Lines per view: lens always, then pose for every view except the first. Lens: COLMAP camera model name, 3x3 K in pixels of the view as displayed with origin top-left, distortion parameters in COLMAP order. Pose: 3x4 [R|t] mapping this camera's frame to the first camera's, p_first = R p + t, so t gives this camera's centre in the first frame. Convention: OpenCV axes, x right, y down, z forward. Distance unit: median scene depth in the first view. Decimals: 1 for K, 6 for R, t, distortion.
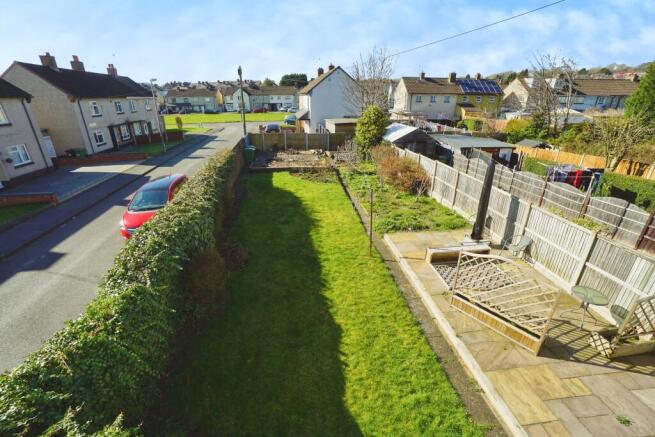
lens RADIAL K [[288.6, 0, 327.5], [0, 288.6, 218.5], [0, 0, 1]] dist [-0.072816, 0.017175]
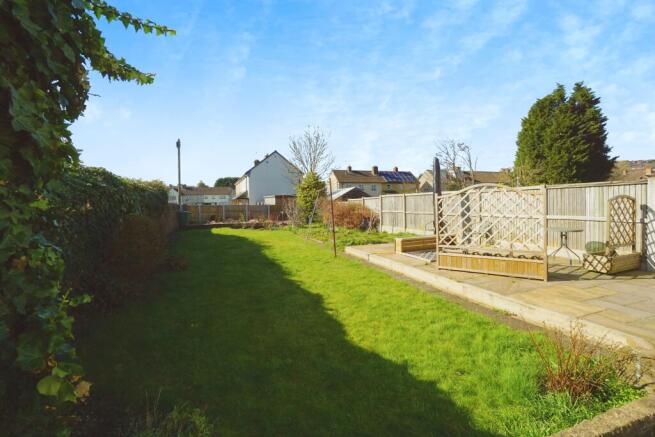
lens RADIAL K [[293.8, 0, 327.5], [0, 293.8, 218.5], [0, 0, 1]] dist [-0.046360, 0.000233]
pose [[0.972341, -0.021611, 0.232562, -0.057018], [0.112788, 0.915365, -0.386504, 0.258495], [-0.204526, 0.402044, 0.892485, 0.110257]]
